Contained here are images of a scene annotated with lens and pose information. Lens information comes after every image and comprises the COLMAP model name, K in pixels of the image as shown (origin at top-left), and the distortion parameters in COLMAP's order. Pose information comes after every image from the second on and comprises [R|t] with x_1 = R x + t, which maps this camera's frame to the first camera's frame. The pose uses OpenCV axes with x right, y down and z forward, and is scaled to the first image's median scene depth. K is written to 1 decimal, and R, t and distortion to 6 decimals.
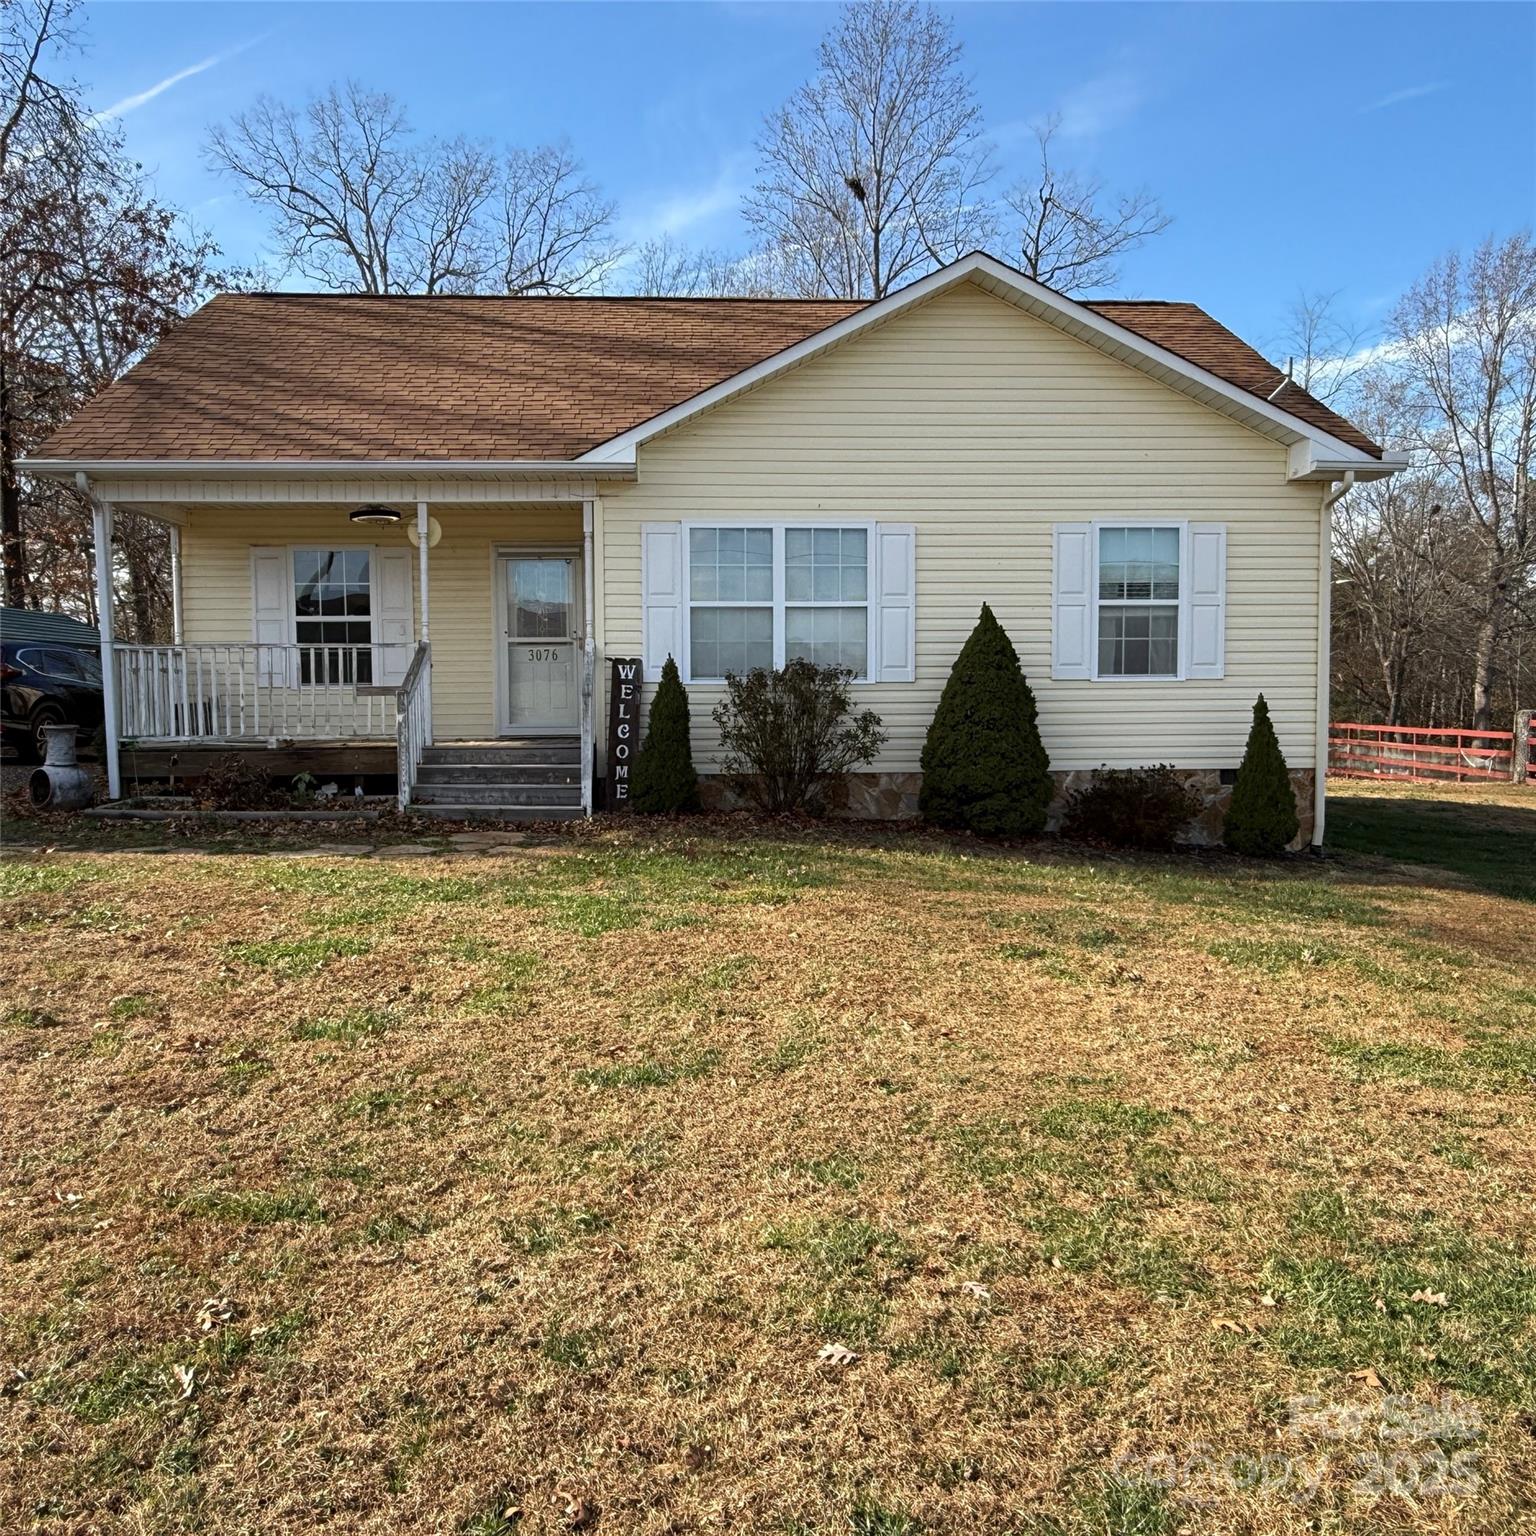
lens RADIAL K [[1333.8, 0, 768.0], [0, 1333.8, 768.0], [0, 0, 1]] dist [0.004292, 0.014683]
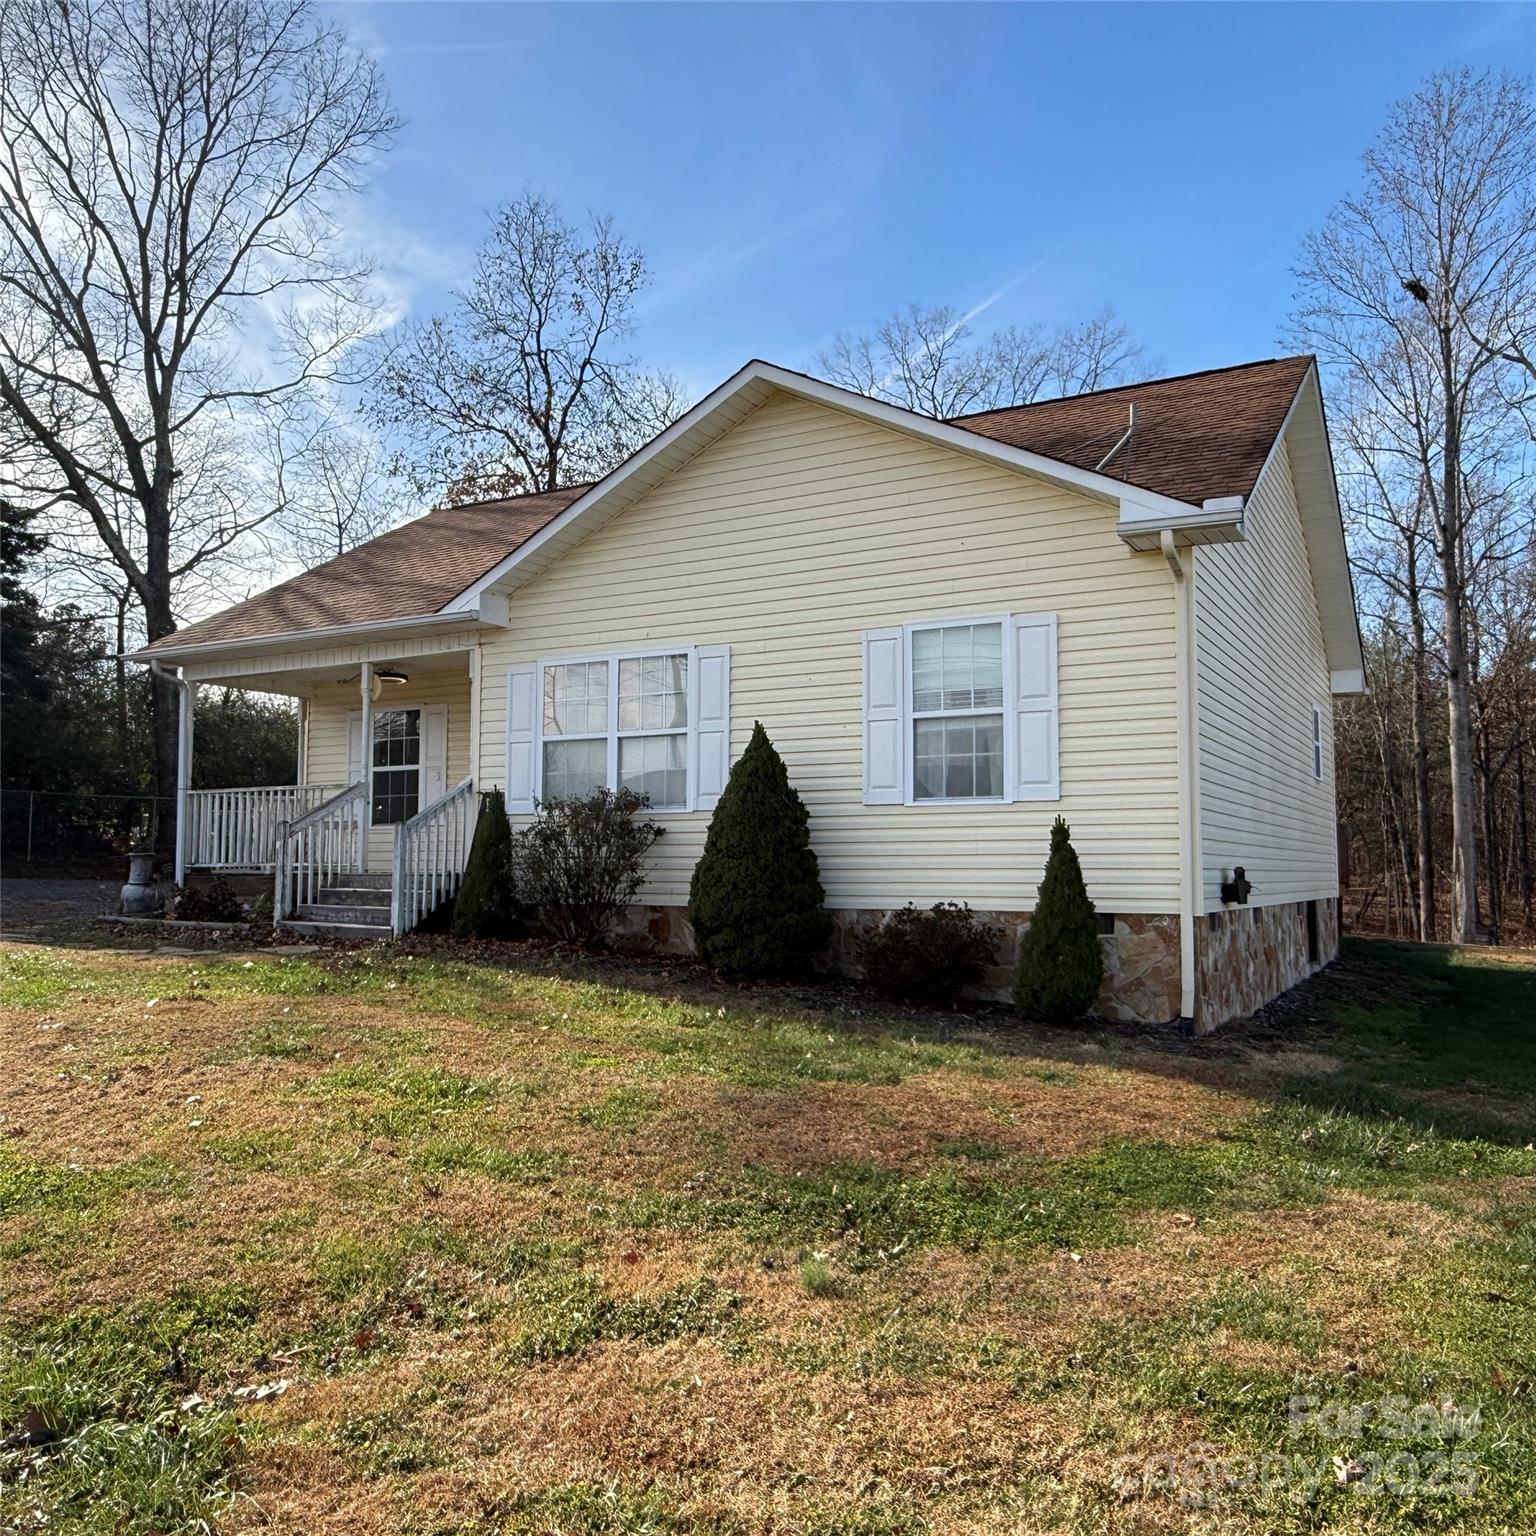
lens RADIAL K [[1333.8, 0, 768.0], [0, 1333.8, 768.0], [0, 0, 1]] dist [0.004292, 0.014683]
pose [[0.842789, -0.034169, -0.537159, 0.634884], [-0.036117, 0.992144, -0.119778, 0.017197], [0.537032, 0.120348, 0.834933, 0.228751]]
